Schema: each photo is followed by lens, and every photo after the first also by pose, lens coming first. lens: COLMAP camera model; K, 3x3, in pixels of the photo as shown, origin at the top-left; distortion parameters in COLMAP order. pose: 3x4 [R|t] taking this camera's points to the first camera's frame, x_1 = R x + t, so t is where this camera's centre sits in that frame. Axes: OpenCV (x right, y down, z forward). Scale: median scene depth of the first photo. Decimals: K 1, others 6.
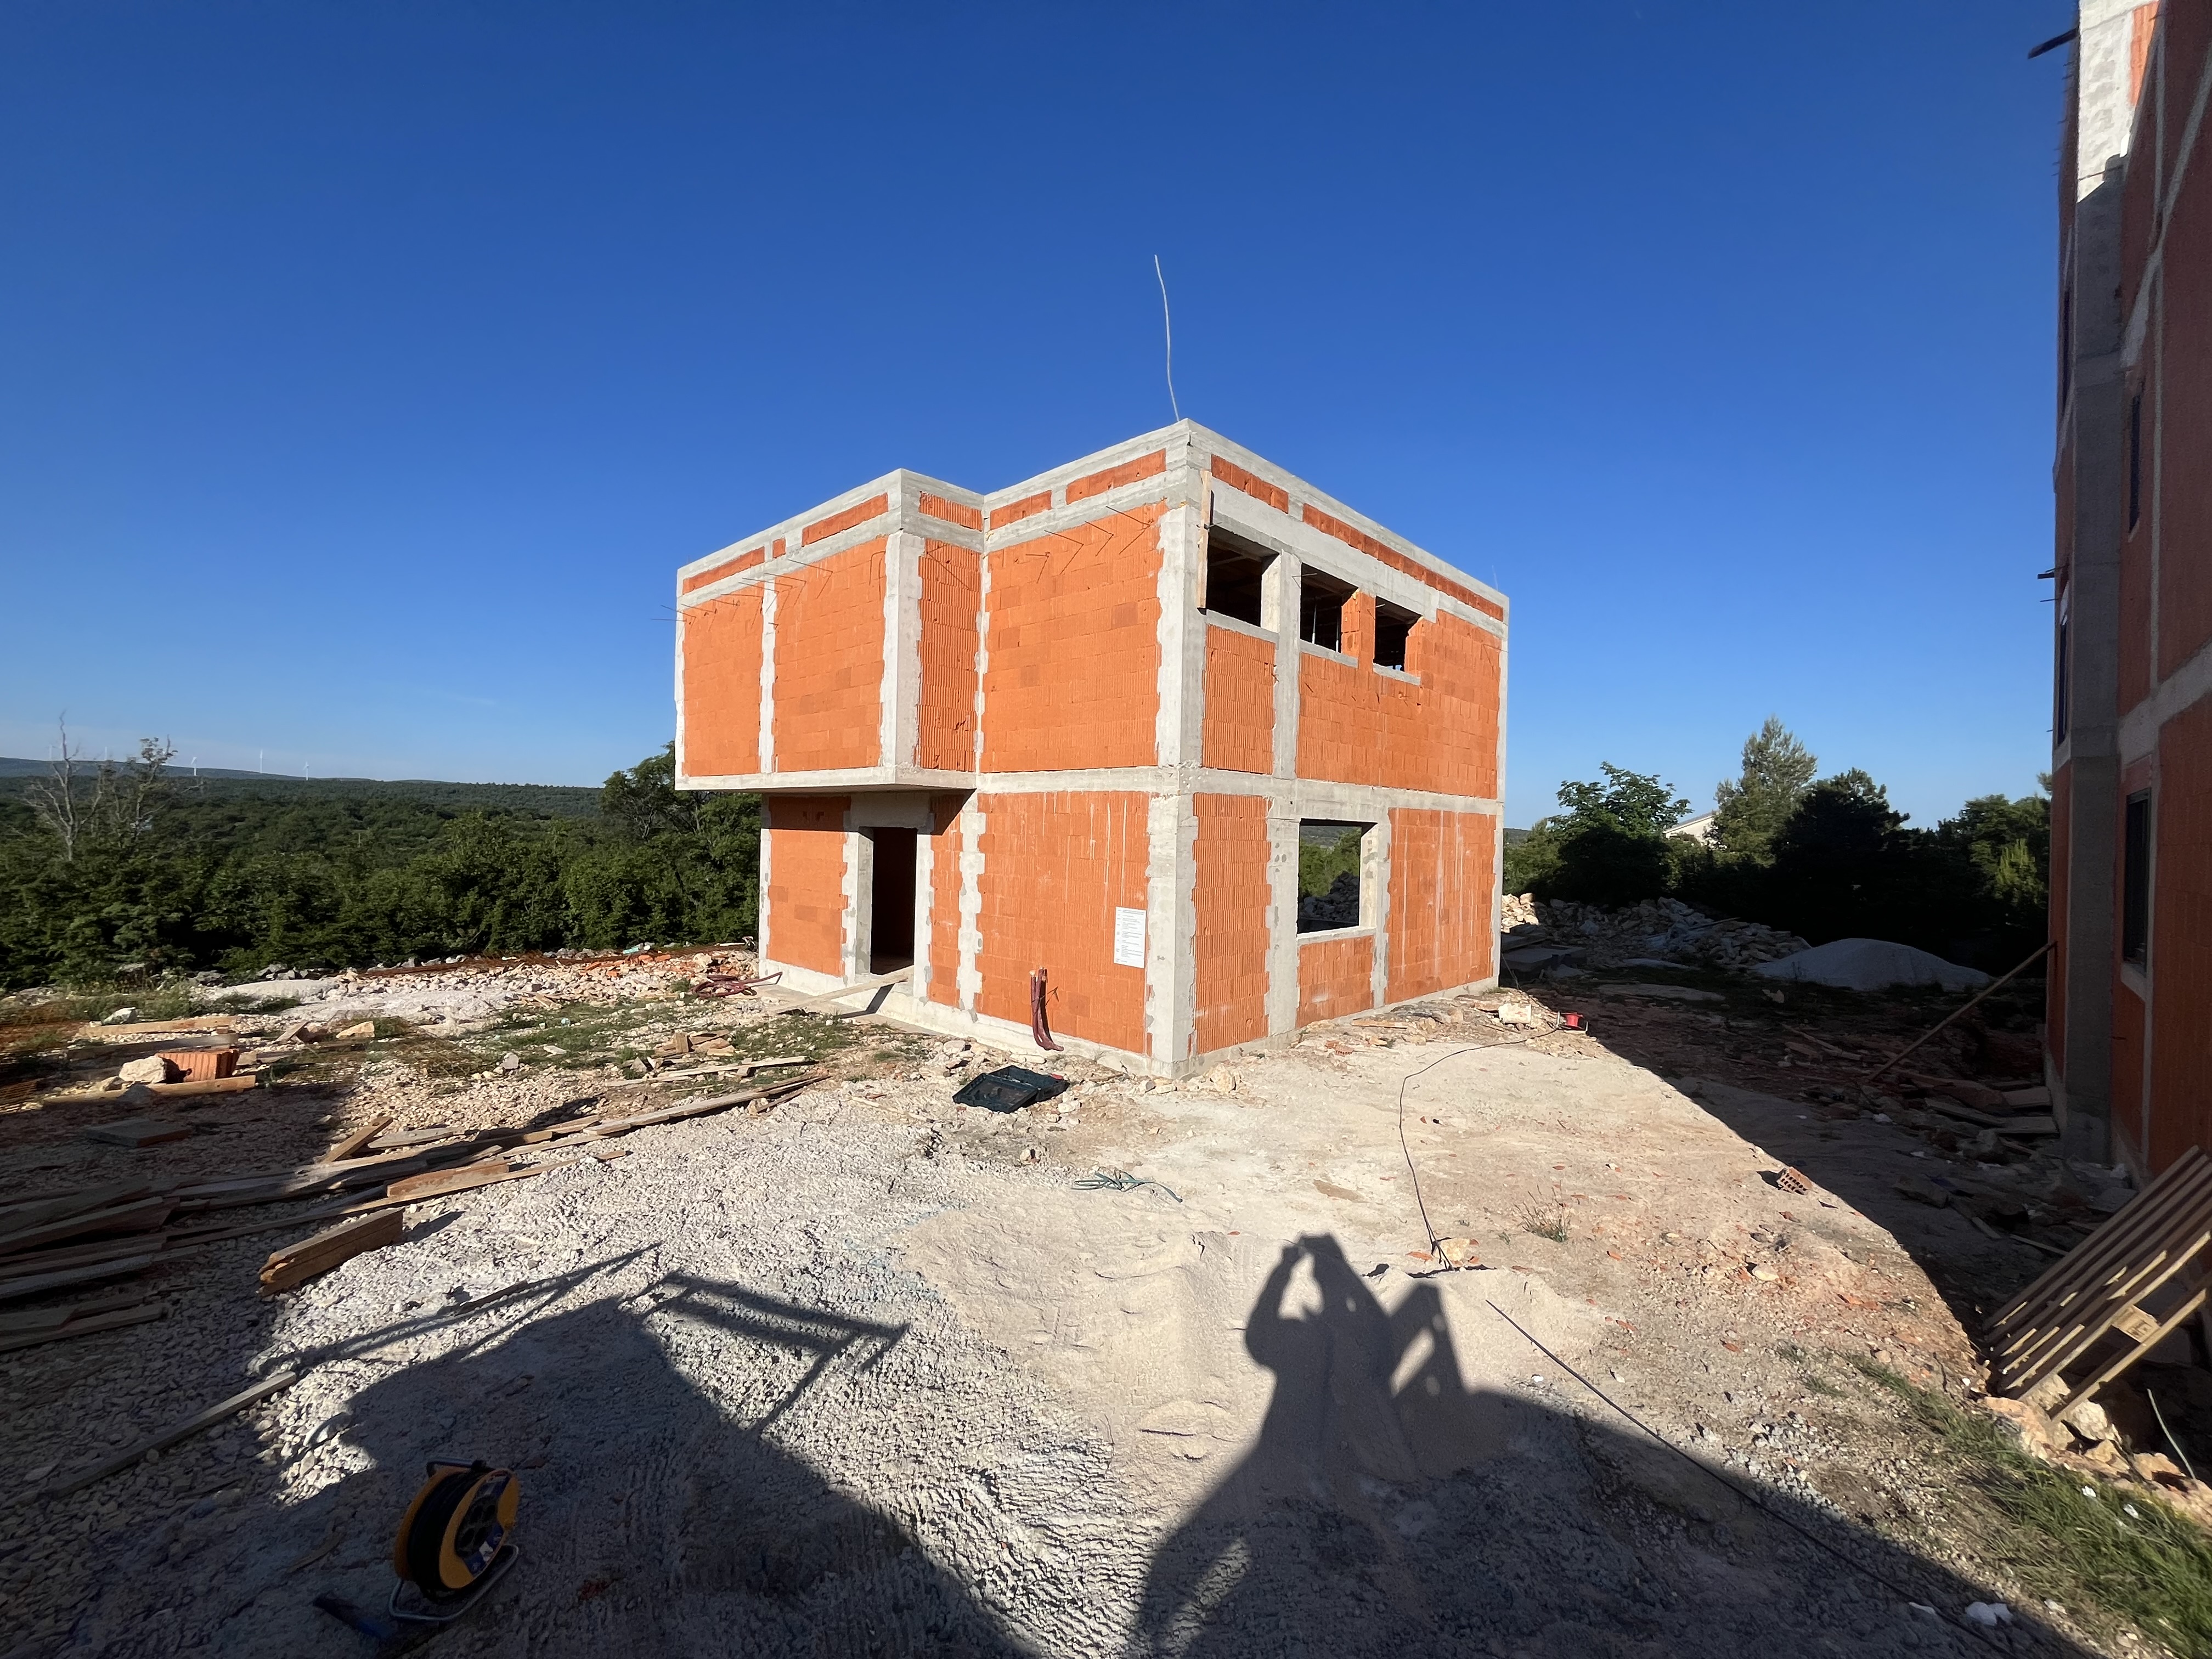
lens RADIAL K [[893.9, 0, 1111.7], [0, 893.9, 831.6], [0, 0, 1]] dist [-0.002169, -0.001257]
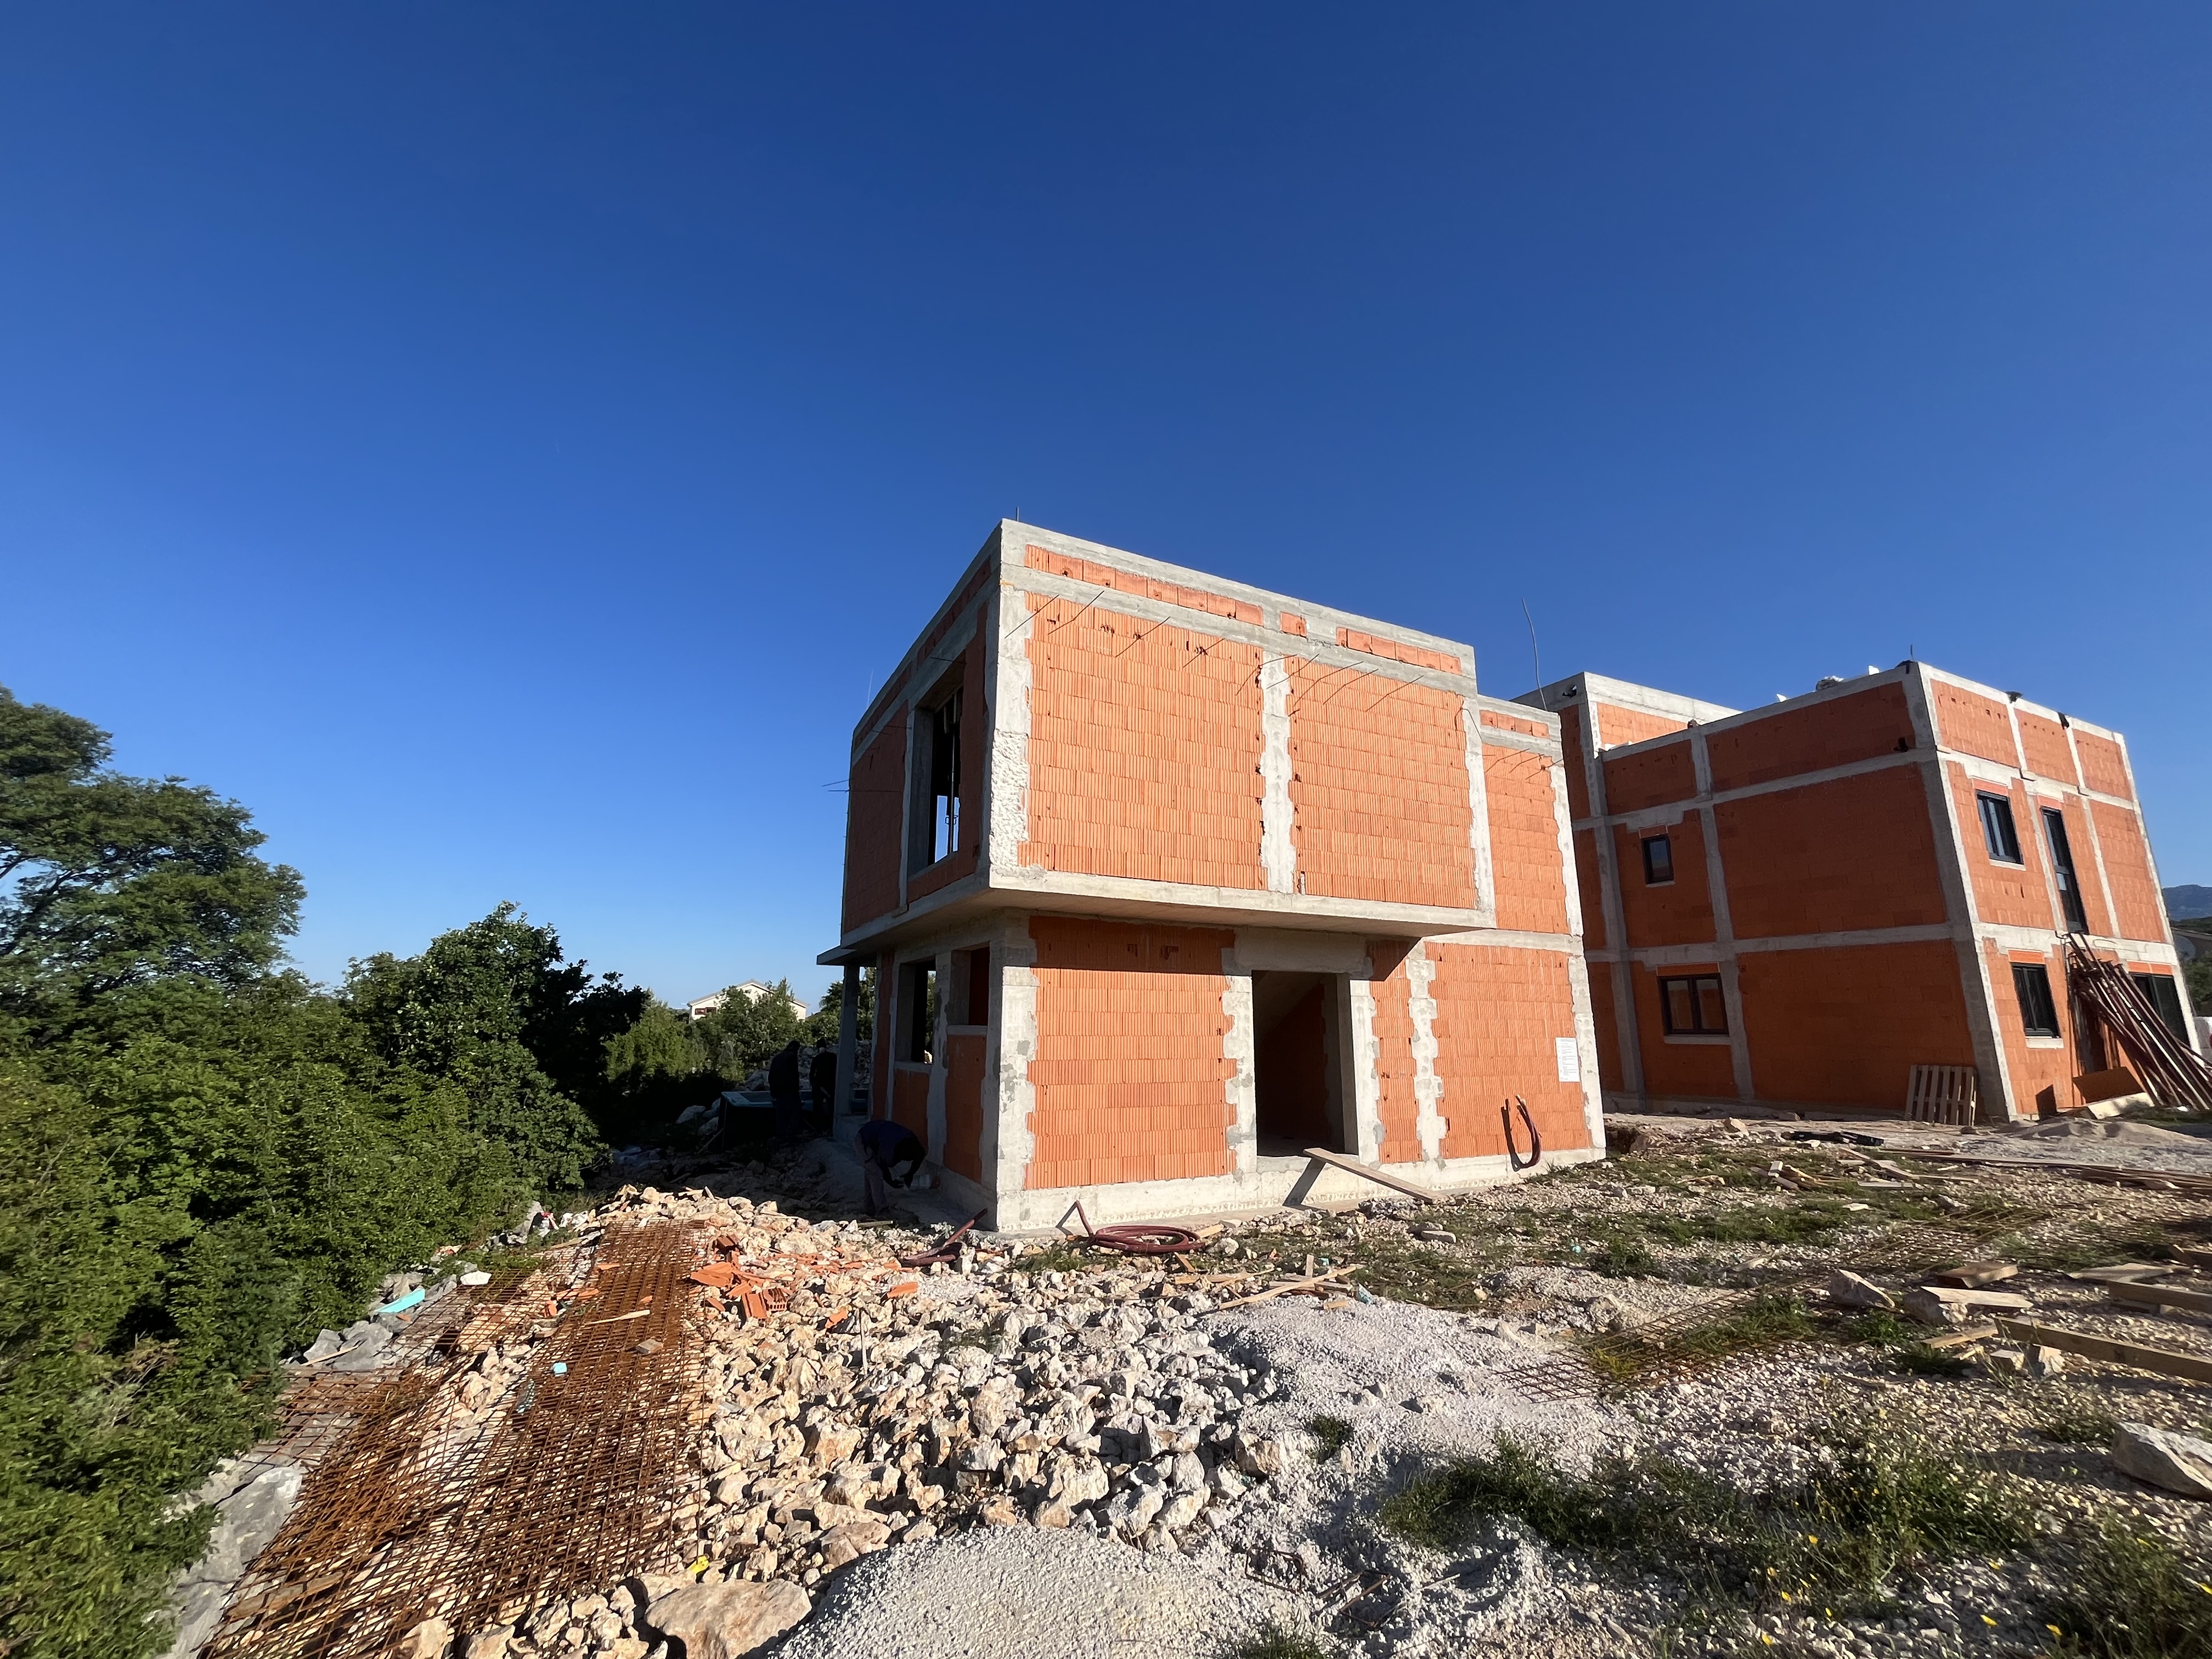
lens RADIAL K [[893.9, 0, 1104.8], [0, 893.9, 829.8], [0, 0, 1]] dist [-0.002169, -0.001257]
pose [[0.343869, 0.186269, 0.920358, -1.200752], [0.003510, 0.979866, -0.199624, 0.035156], [-0.939011, 0.071875, 0.336291, 0.929637]]
